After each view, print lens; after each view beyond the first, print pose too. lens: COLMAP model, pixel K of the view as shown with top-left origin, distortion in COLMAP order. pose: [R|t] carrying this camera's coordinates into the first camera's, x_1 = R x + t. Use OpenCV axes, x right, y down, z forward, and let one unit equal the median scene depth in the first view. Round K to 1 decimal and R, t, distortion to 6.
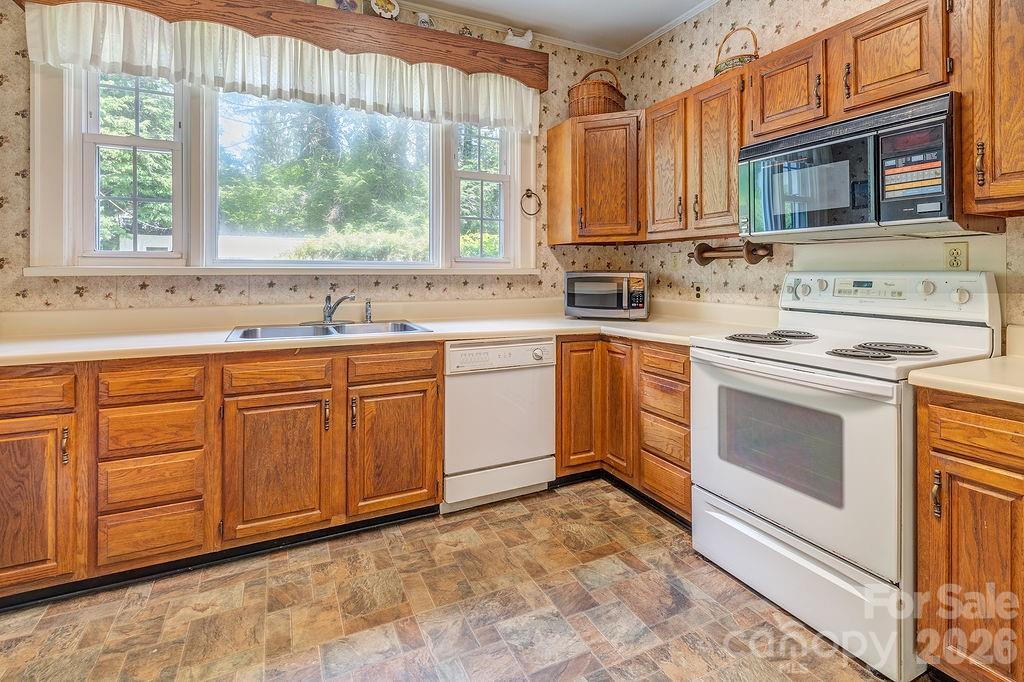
lens RADIAL K [[477.1, 0, 513.3], [0, 477.1, 273.7], [0, 0, 1]] dist [0.001182, -0.000775]
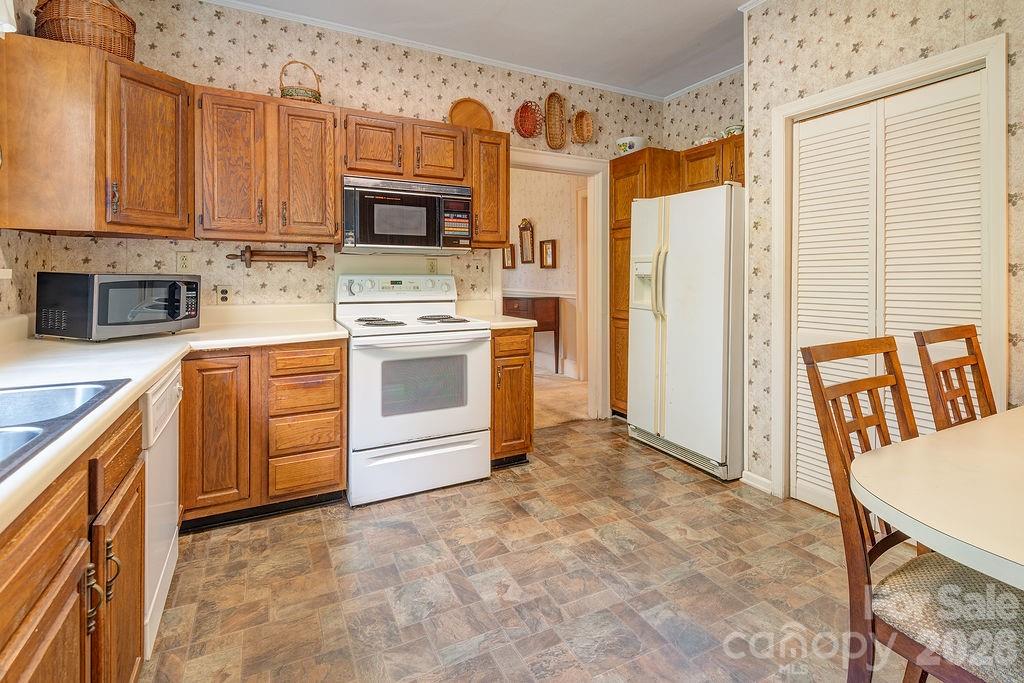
lens RADIAL K [[477.1, 0, 513.3], [0, 477.1, 274.2], [0, 0, 1]] dist [0.001182, -0.000775]
pose [[-0.006252, 0.002671, 0.999977, -0.760546], [0.001406, 0.999995, -0.002662, -0.001019], [-0.999979, 0.001389, -0.006256, 0.560512]]
